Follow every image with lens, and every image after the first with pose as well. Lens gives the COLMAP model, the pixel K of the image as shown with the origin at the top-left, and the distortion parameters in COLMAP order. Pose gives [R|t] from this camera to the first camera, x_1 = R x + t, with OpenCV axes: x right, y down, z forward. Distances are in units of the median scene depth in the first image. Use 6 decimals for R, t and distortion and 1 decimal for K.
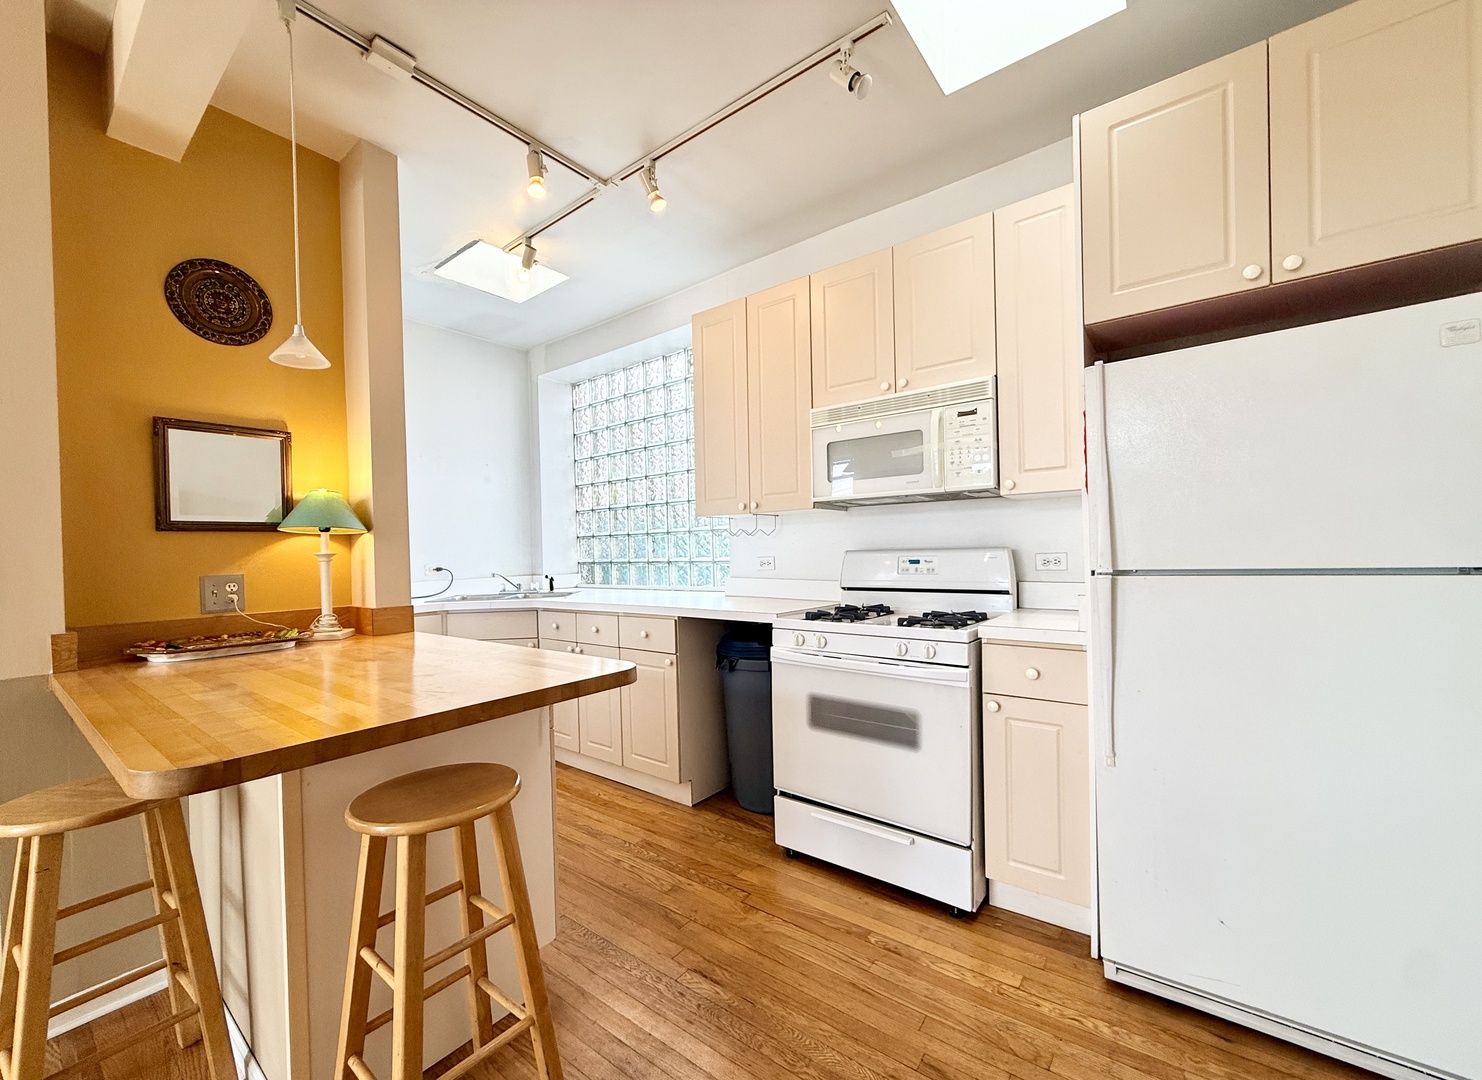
lens RADIAL K [[592.5, 0, 737.2], [0, 592.5, 557.8], [0, 0, 1]] dist [0.001669, -0.000008]
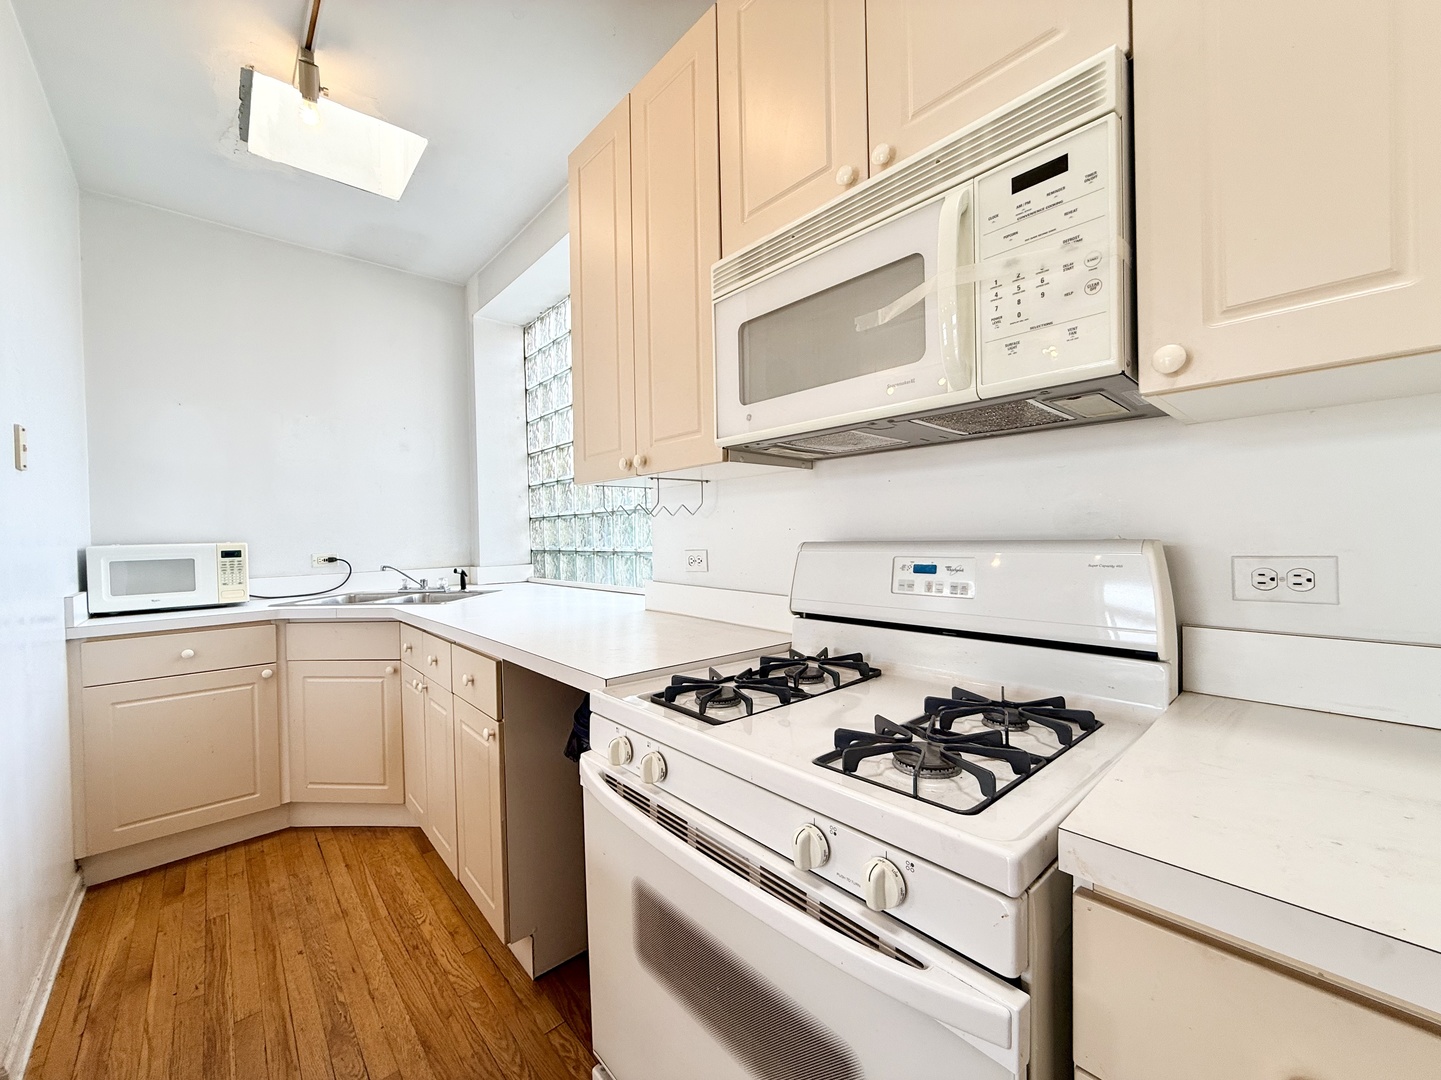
lens RADIAL K [[575.1, 0, 716.5], [0, 575.1, 542.1], [0, 0, 1]] dist [0.002610, -0.000377]
pose [[0.982407, 0.005160, -0.186681, 0.241794], [-0.004150, 0.999975, 0.005801, -0.017693], [0.186706, -0.004924, 0.982403, 0.569678]]
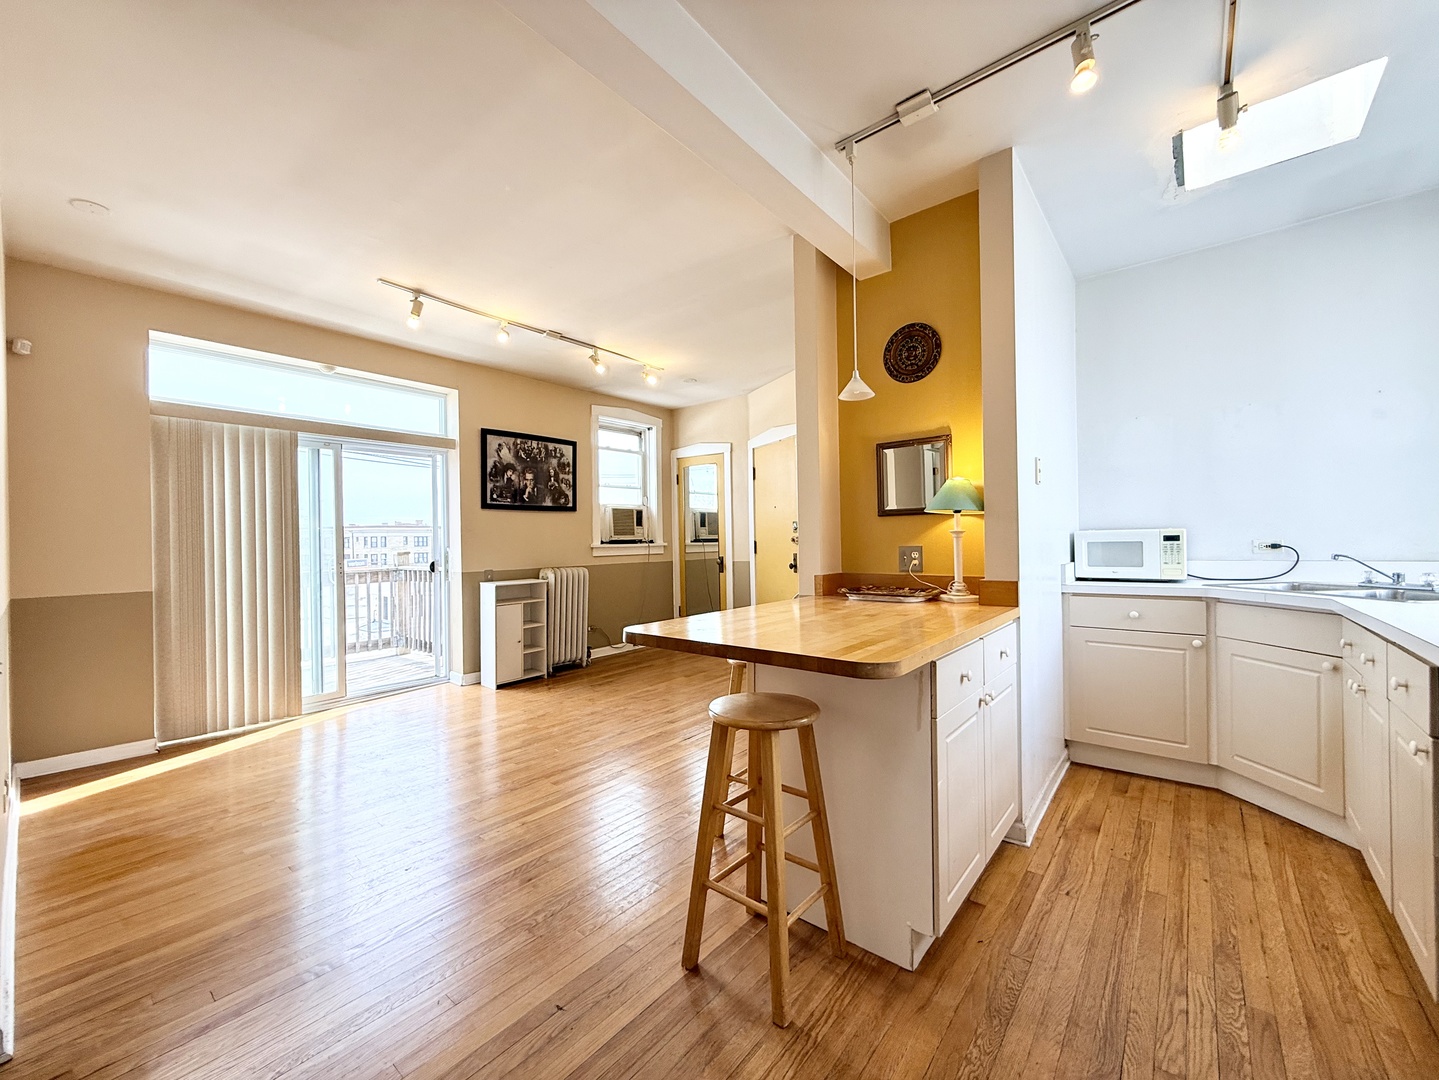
lens RADIAL K [[574.3, 0, 717.9], [0, 574.3, 541.7], [0, 0, 1]] dist [0.002610, -0.000377]
pose [[-0.030377, 0.024583, -0.999236, 0.447162], [0.005751, 0.999685, 0.024420, -0.014437], [0.999522, -0.005005, -0.030509, 0.496525]]
